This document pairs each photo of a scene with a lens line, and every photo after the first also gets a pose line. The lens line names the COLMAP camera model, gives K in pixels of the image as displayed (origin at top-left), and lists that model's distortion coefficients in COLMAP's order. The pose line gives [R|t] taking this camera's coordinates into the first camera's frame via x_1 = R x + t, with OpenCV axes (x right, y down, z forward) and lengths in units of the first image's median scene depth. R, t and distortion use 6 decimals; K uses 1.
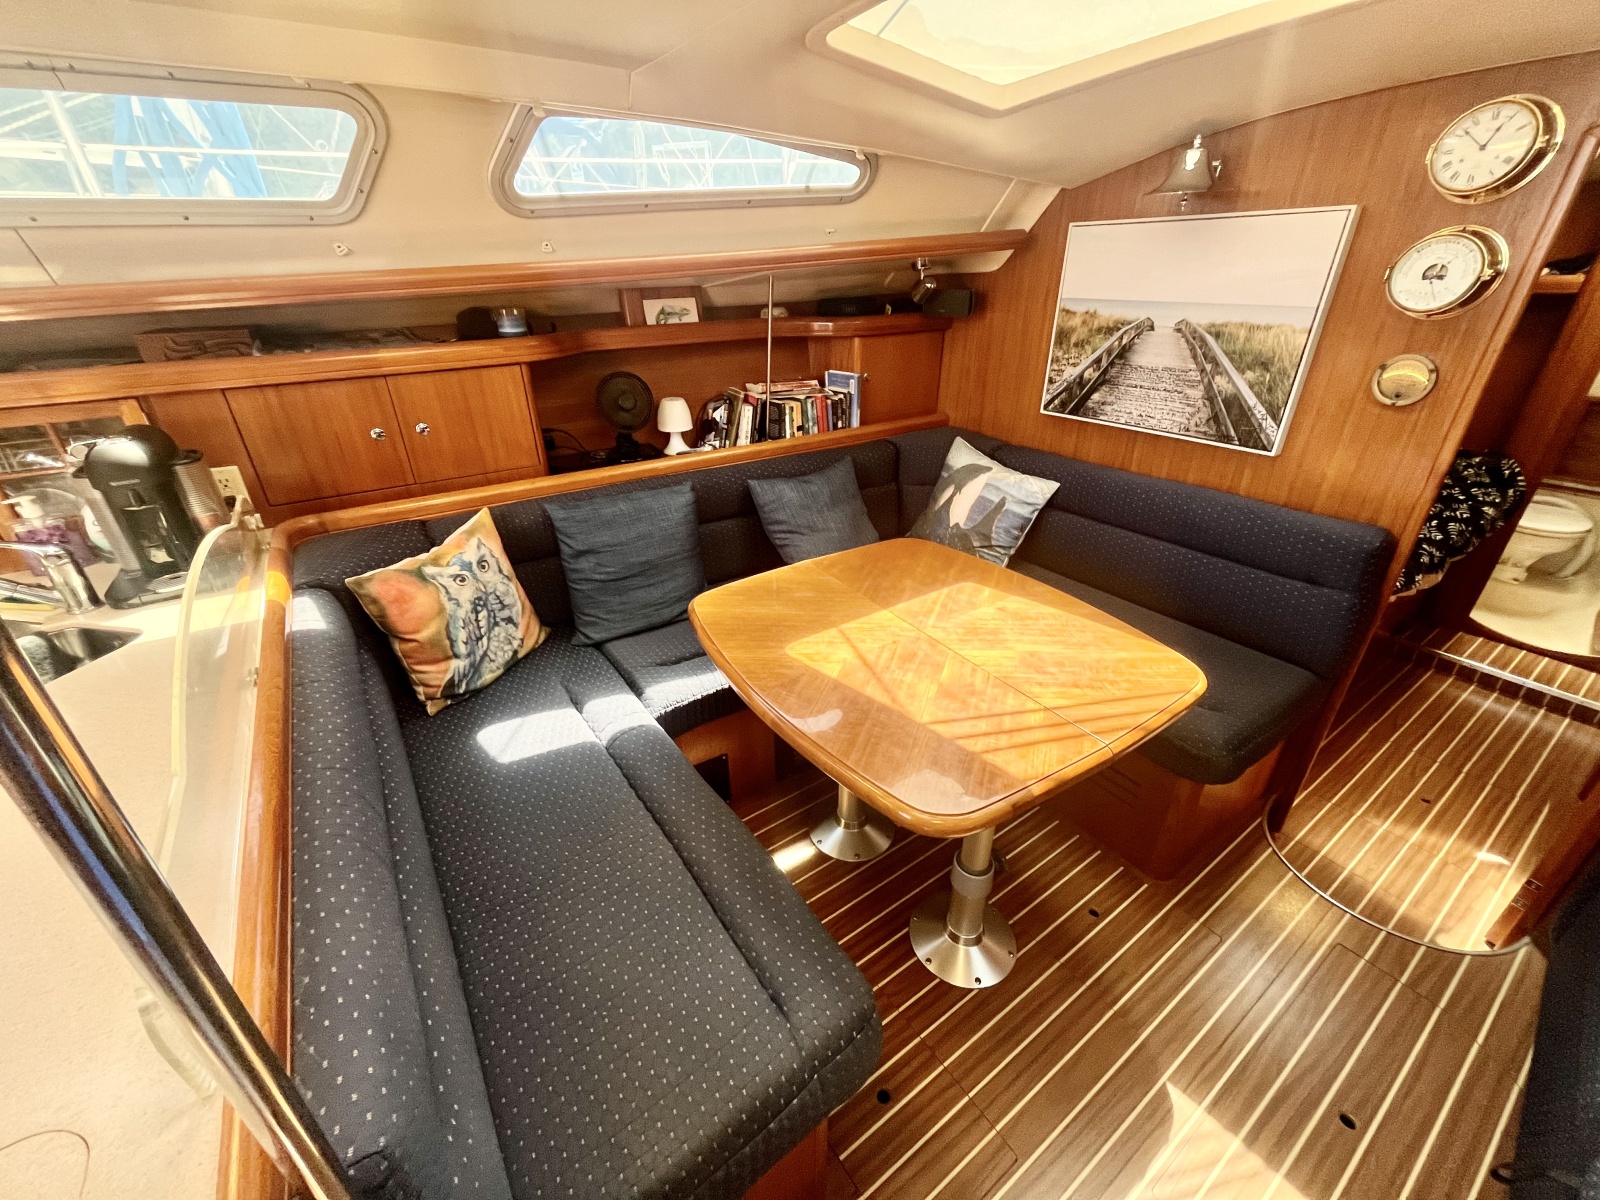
lens RADIAL K [[648.4, 0, 791.4], [0, 648.4, 596.9], [0, 0, 1]] dist [-0.001883, -0.000297]
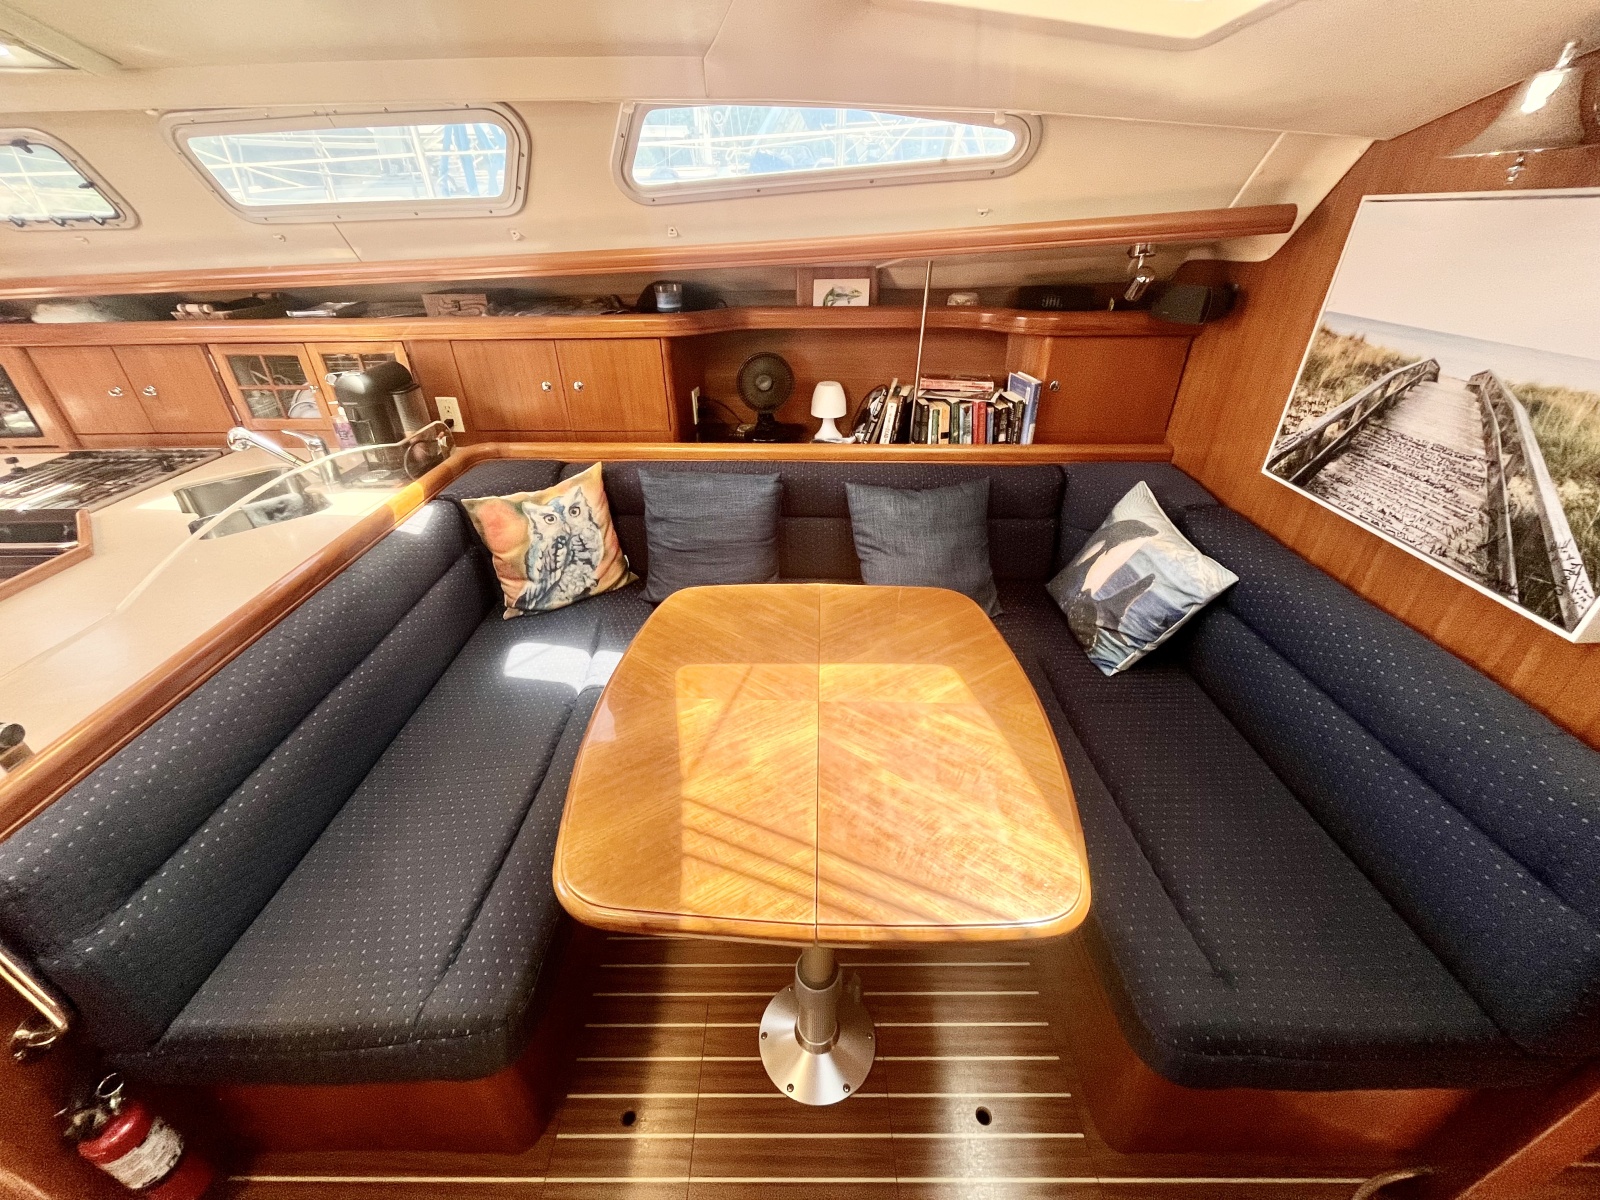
lens RADIAL K [[648.4, 0, 791.2], [0, 648.4, 596.6], [0, 0, 1]] dist [-0.001883, -0.000297]
pose [[0.822000, 0.291347, -0.489319, 0.442995], [-0.258146, 0.956505, 0.135861, -0.152856], [0.507619, 0.014639, 0.861457, 0.180226]]
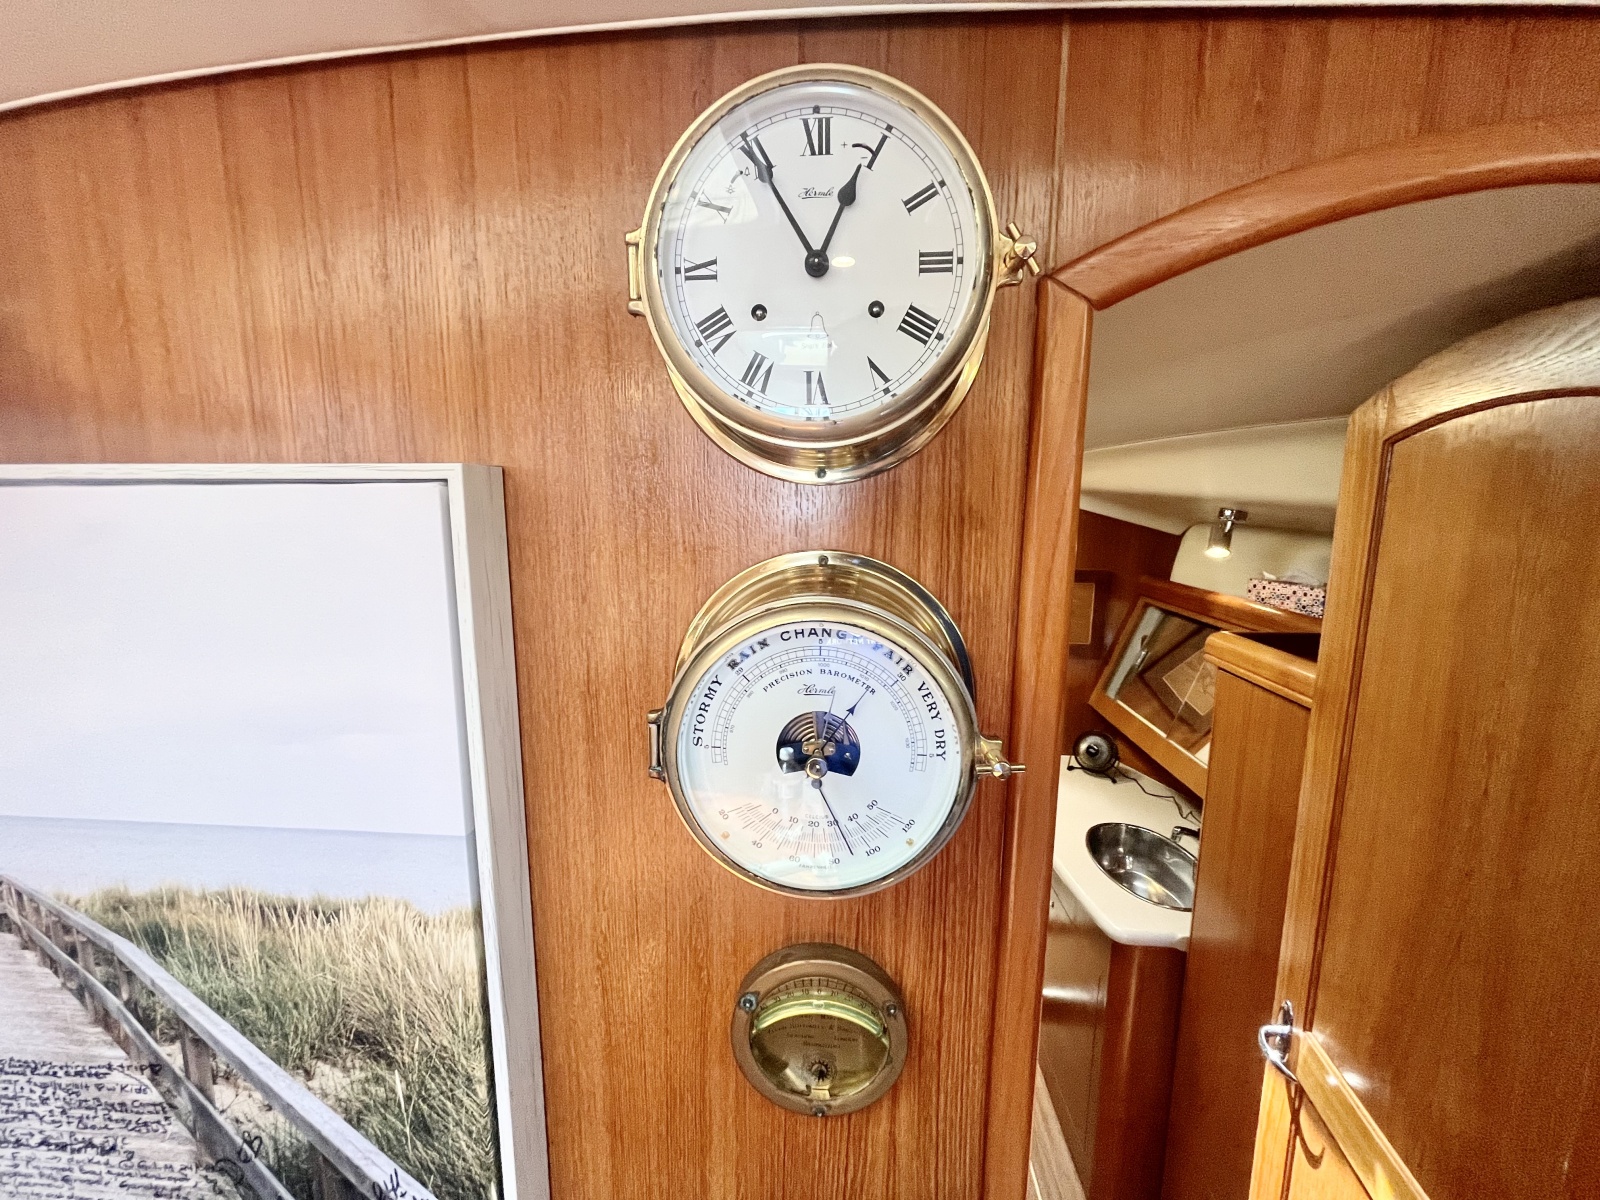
lens RADIAL K [[648.4, 0, 791.0], [0, 648.4, 603.9], [0, 0, 1]] dist [-0.001883, -0.000297]
pose [[0.635551, -0.109460, 0.764260, 0.633358], [0.338487, 0.929195, -0.148400, -0.400554], [-0.693903, 0.353008, 0.627602, 0.652207]]
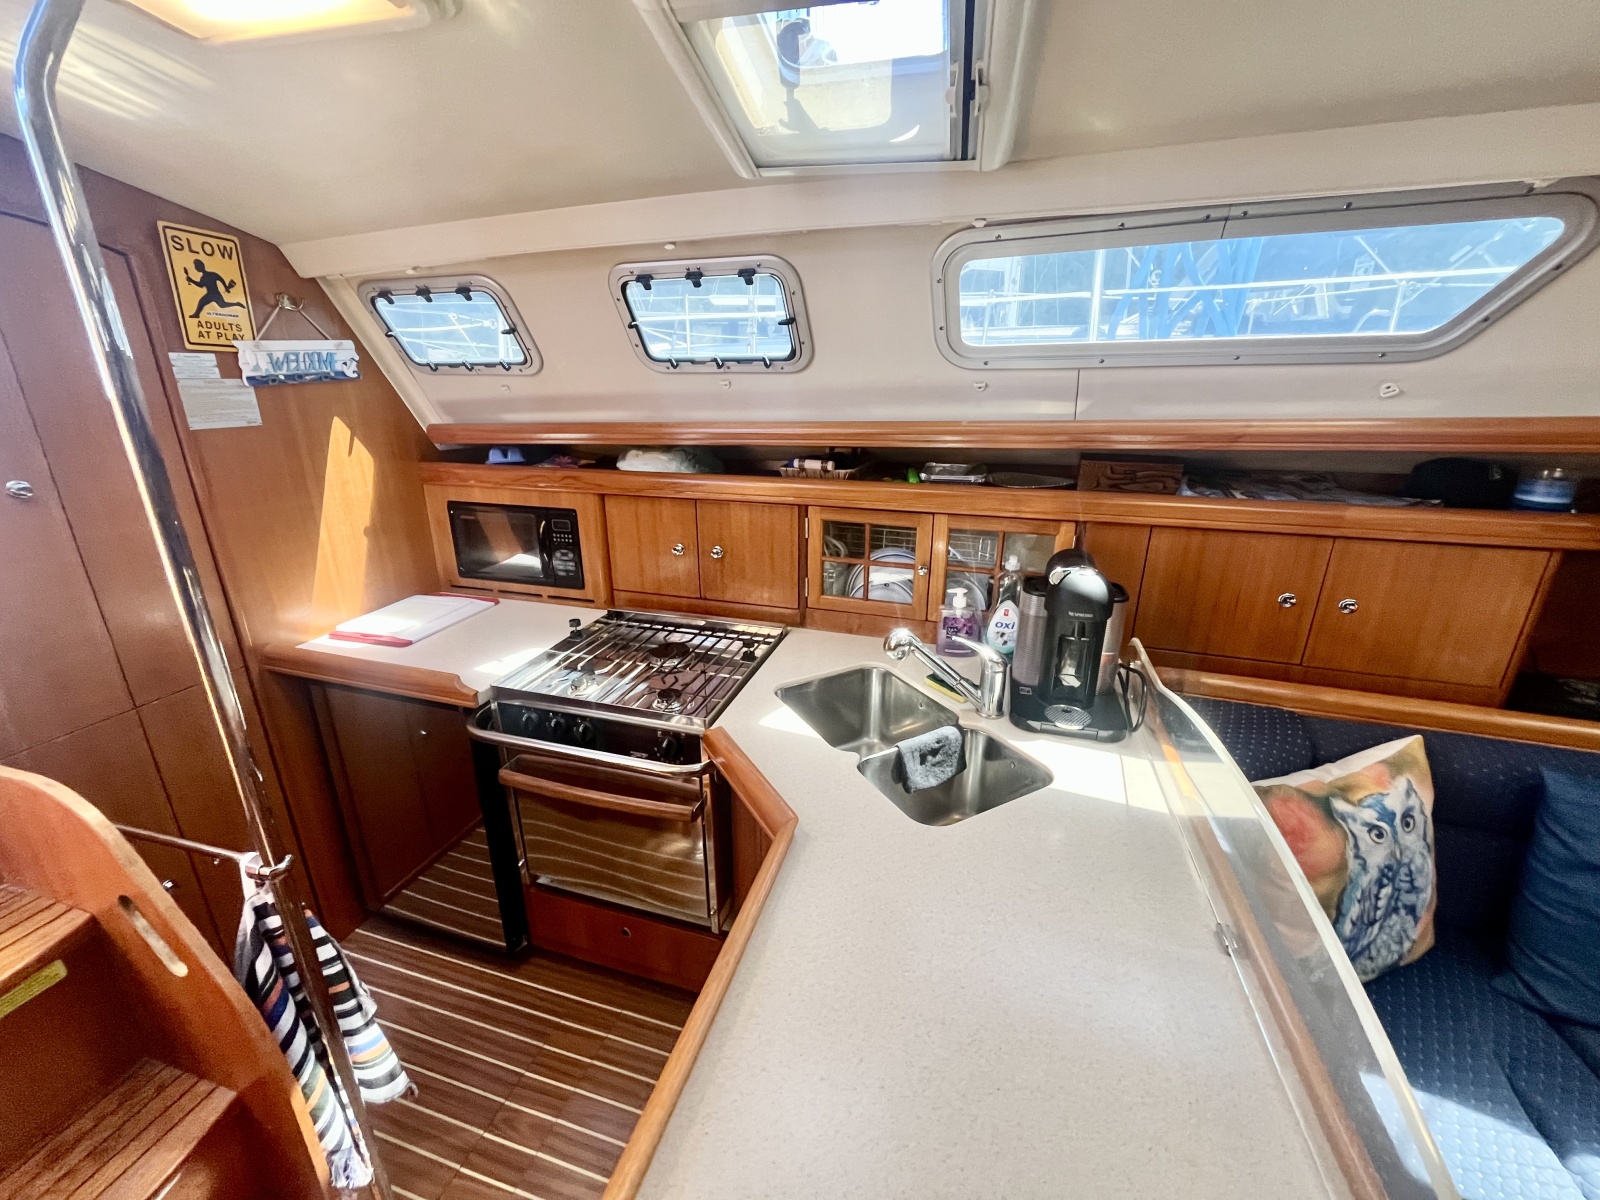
lens RADIAL K [[648.4, 0, 796.0], [0, 648.4, 595.0], [0, 0, 1]] dist [-0.001883, -0.000297]
pose [[0.628889, 0.257977, -0.733448, -0.419729], [-0.363726, 0.931373, 0.015720, -0.045209], [0.687170, 0.256888, 0.679563, 0.026530]]
